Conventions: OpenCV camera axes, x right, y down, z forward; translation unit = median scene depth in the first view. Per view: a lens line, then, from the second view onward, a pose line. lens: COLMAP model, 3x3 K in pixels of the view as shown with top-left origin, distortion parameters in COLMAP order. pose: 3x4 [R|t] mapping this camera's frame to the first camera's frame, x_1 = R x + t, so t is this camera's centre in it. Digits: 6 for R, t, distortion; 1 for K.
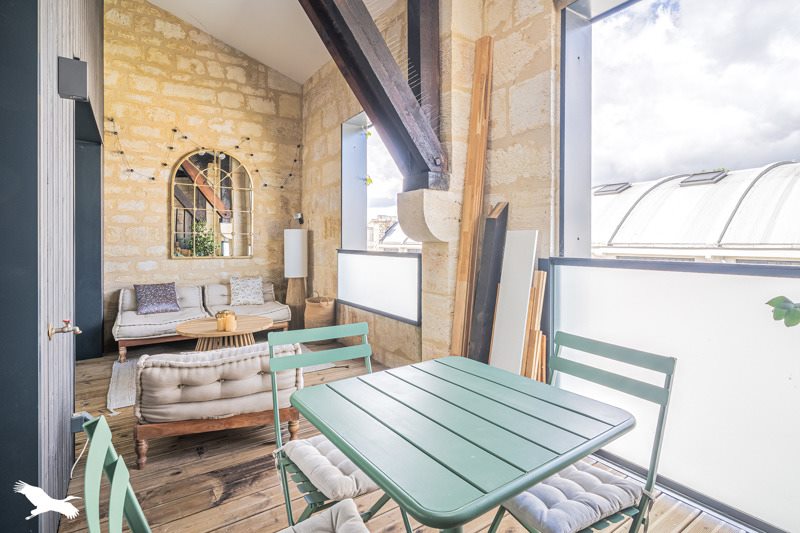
lens RADIAL K [[409.2, 0, 401.1], [0, 409.2, 243.4], [0, 0, 1]] dist [-0.001742, -0.000272]
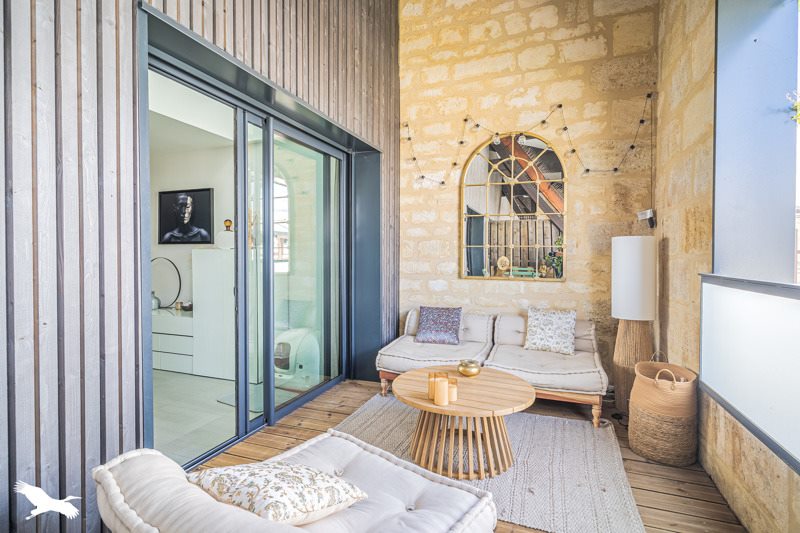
lens RADIAL K [[392.1, 0, 406.3], [0, 392.1, 261.7], [0, 0, 1]] dist [0.002729, -0.000101]
pose [[0.565111, 0.011875, -0.824929, 0.022714], [-0.006170, 0.999929, 0.010168, -0.002402], [0.824992, -0.000656, 0.565145, 0.437474]]
